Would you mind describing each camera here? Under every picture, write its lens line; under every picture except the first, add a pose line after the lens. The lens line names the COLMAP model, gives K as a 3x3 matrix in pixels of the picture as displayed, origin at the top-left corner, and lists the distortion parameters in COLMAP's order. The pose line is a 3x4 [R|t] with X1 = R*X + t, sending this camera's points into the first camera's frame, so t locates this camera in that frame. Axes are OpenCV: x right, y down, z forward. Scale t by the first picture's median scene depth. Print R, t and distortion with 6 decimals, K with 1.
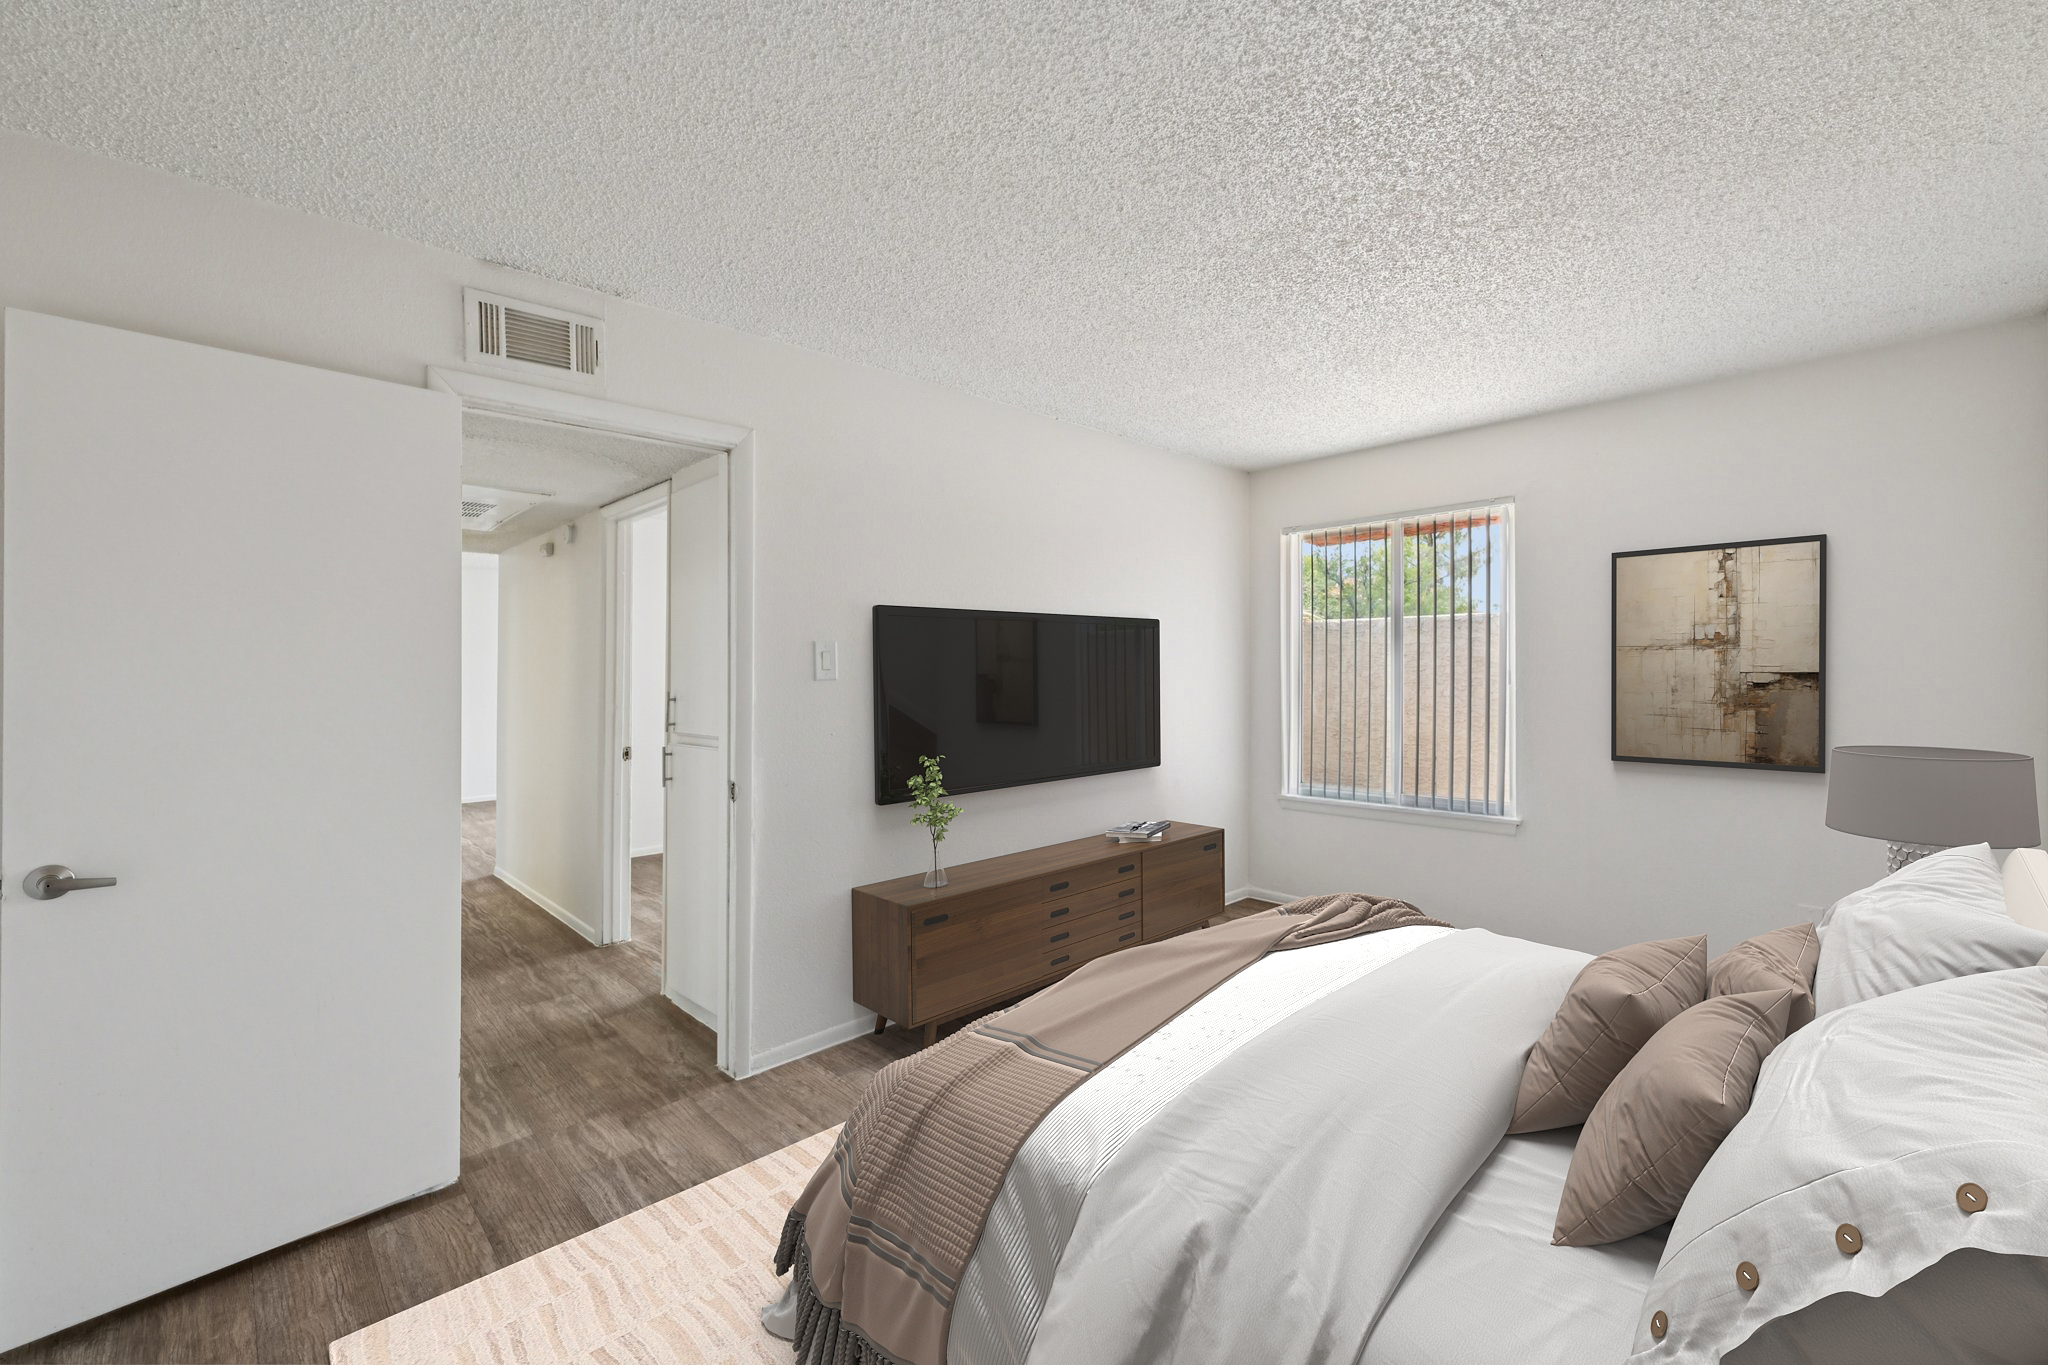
lens RADIAL K [[855.2, 0, 989.1], [0, 855.2, 686.1], [0, 0, 1]] dist [0.044442, 0.000181]
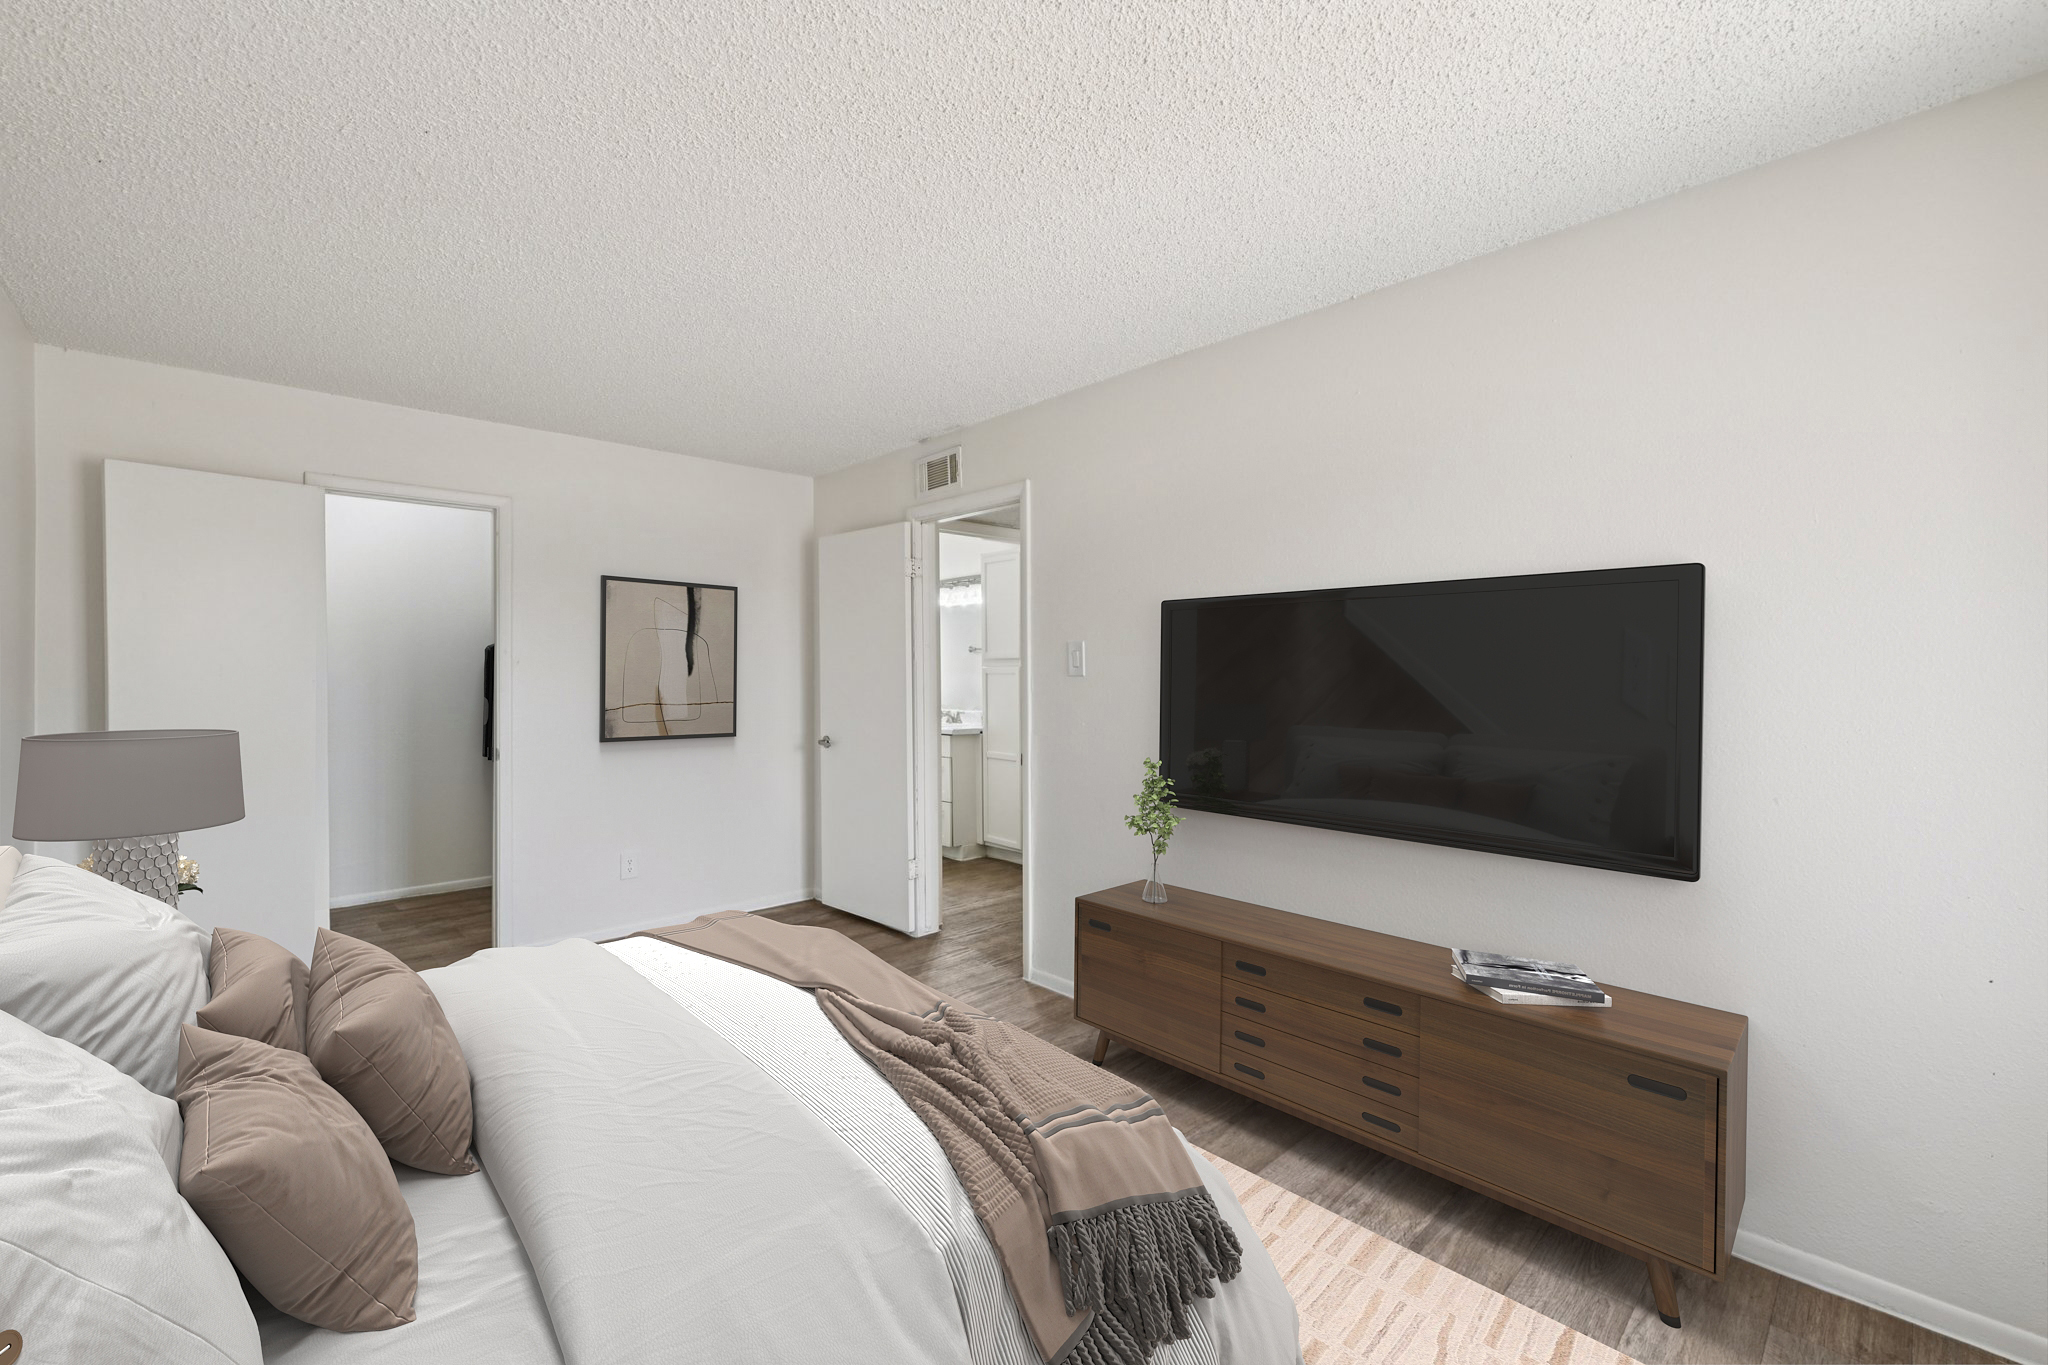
lens RADIAL K [[805.2, 0, 1024.0], [0, 805.2, 682.5], [0, 0, 1]] dist [-0.000541, -0.000094]
pose [[0.028700, 0.015904, -0.999462, 0.789256], [-0.028205, 0.999488, 0.015094, -0.010776], [0.999190, 0.027756, 0.029134, 0.828532]]
